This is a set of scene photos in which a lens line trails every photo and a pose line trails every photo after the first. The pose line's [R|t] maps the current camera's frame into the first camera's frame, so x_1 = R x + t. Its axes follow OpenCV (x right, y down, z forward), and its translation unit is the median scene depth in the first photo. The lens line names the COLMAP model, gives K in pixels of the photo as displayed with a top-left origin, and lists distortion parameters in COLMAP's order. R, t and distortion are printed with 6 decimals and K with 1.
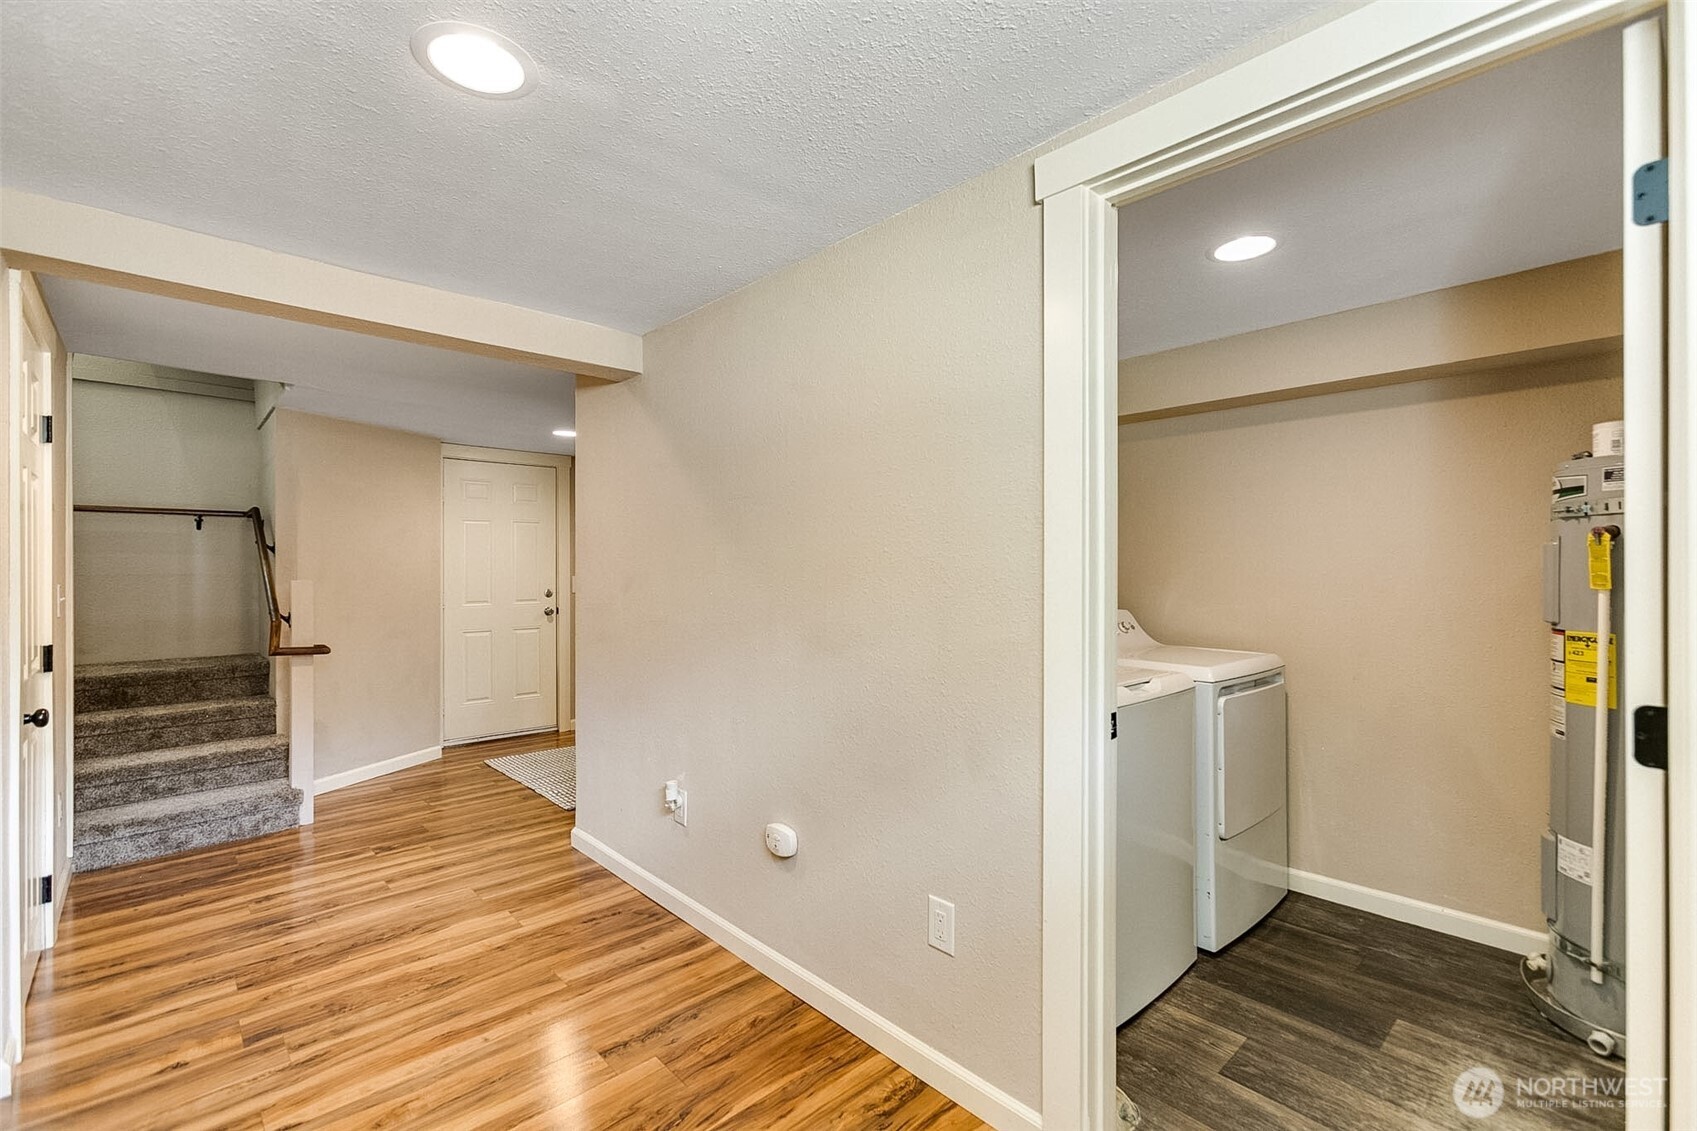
lens RADIAL K [[744.5, 0, 862.0], [0, 744.5, 569.7], [0, 0, 1]] dist [0.002628, 0.000562]
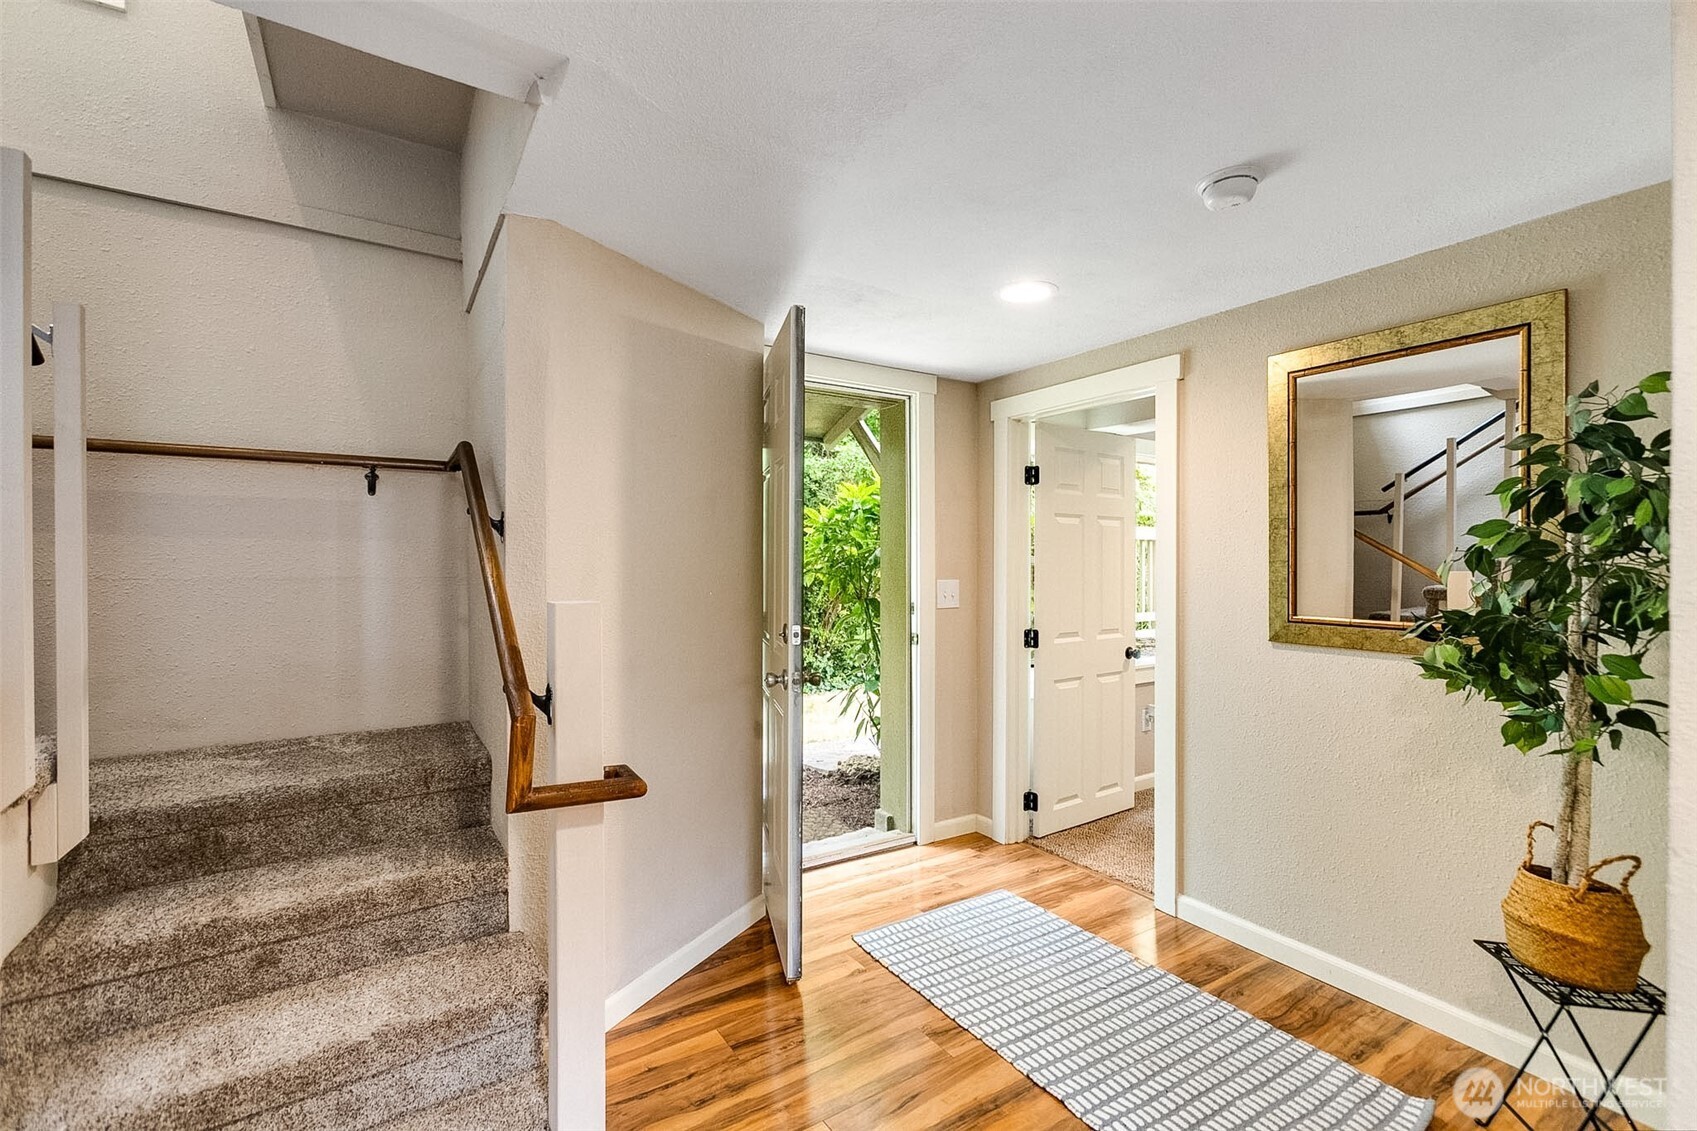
lens RADIAL K [[744.5, 0, 862.0], [0, 744.5, 569.7], [0, 0, 1]] dist [0.002628, 0.000562]
pose [[0.983462, 0.003895, -0.181074, -0.491763], [-0.002020, 0.999942, 0.010539, -0.006457], [0.181105, -0.009999, 0.983413, 0.593354]]
